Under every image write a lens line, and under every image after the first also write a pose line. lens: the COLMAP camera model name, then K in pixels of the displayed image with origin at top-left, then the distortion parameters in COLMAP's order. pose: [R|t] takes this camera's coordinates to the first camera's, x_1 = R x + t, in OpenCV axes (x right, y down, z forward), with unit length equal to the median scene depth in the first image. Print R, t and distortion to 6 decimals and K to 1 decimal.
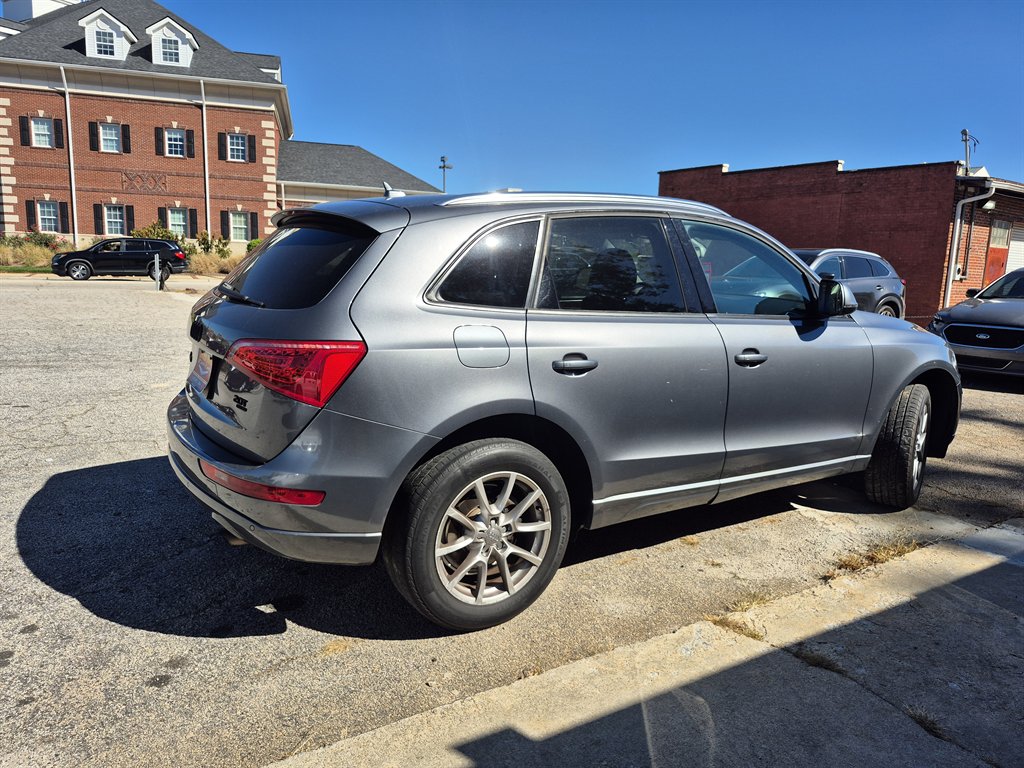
lens RADIAL K [[712.9, 0, 514.0], [0, 712.9, 385.3], [0, 0, 1]] dist [0.043903, -0.039818]
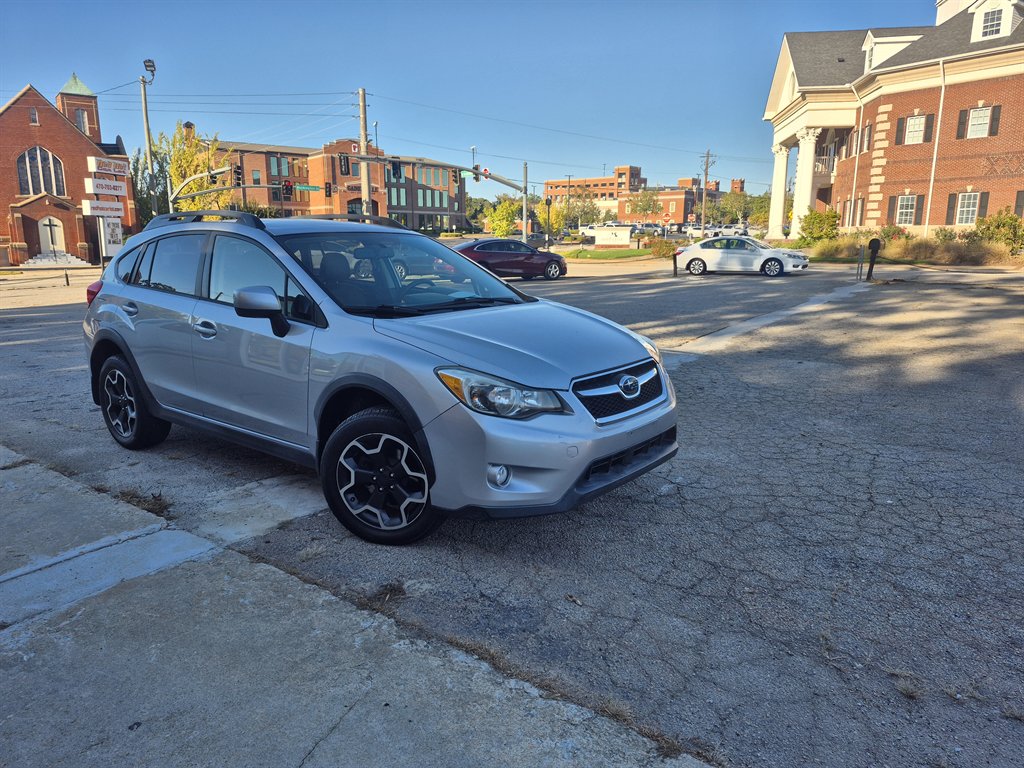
lens RADIAL K [[712.9, 0, 510.6], [0, 712.9, 382.0], [0, 0, 1]] dist [0.043903, -0.039818]
pose [[0.353340, 0.153873, -0.922754, 0.321951], [-0.147068, 0.983251, 0.107646, -0.030489], [0.923863, 0.097672, 0.370052, 0.201260]]
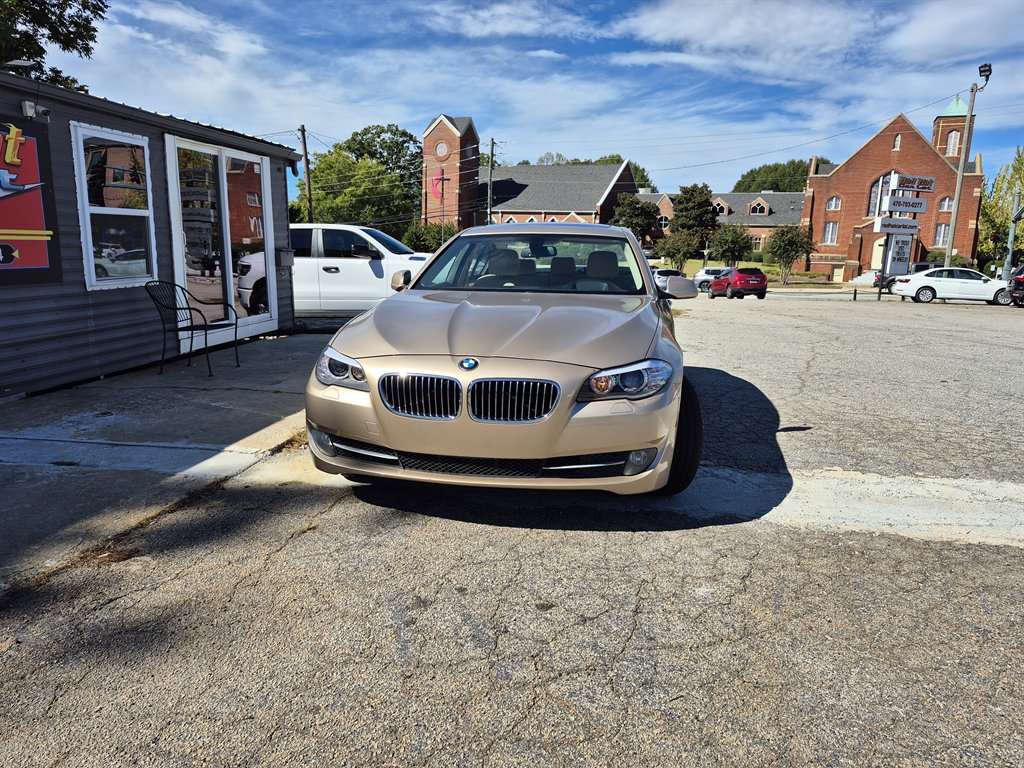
lens RADIAL K [[712.9, 0, 517.8], [0, 712.9, 385.0], [0, 0, 1]] dist [0.043903, -0.039818]
pose [[-0.651259, 0.091780, -0.753285, 0.231600], [-0.179333, 0.945928, 0.270295, -0.053237], [0.737361, 0.311121, -0.599585, 0.378247]]
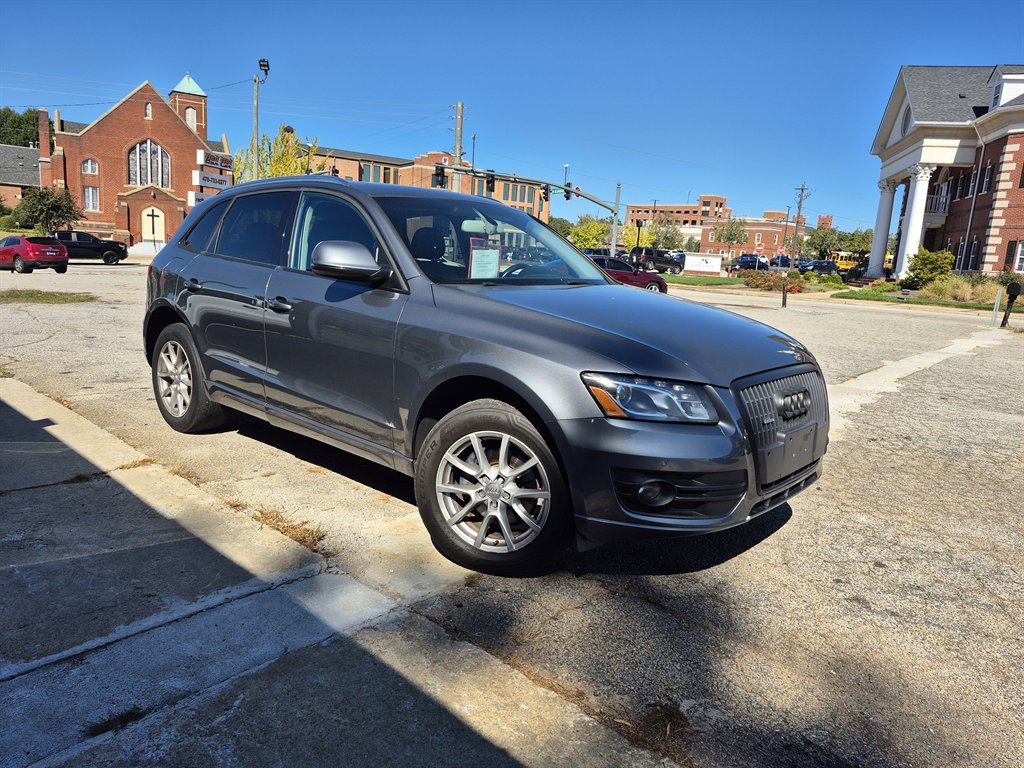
lens RADIAL K [[712.9, 0, 522.0], [0, 712.9, 380.0], [0, 0, 1]] dist [0.043903, -0.039818]
pose [[0.271122, 0.153051, -0.950299, 0.264331], [-0.220480, 0.970903, 0.093467, -0.019153], [0.936953, 0.184181, 0.296977, 0.177805]]
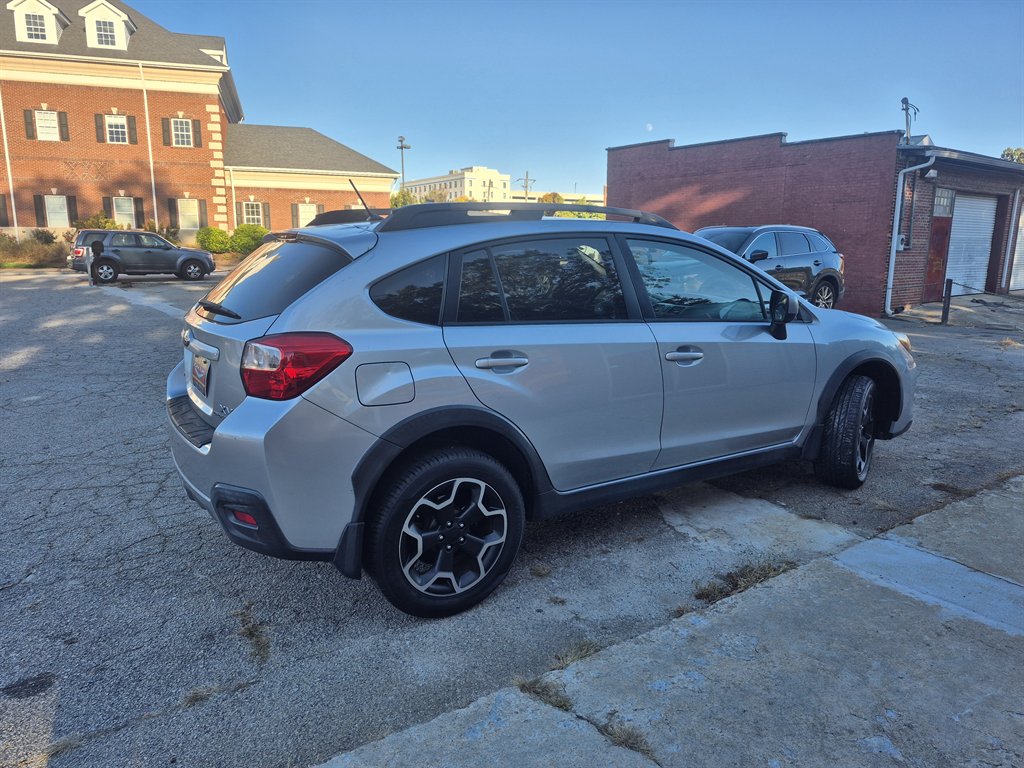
lens RADIAL K [[712.9, 0, 515.0], [0, 712.9, 376.7], [0, 0, 1]] dist [0.043903, -0.039818]
pose [[0.998648, -0.036550, 0.036954, 0.035879], [0.035910, 0.999196, 0.017844, -0.008157], [-0.037577, -0.016492, 0.999158, 0.021122]]
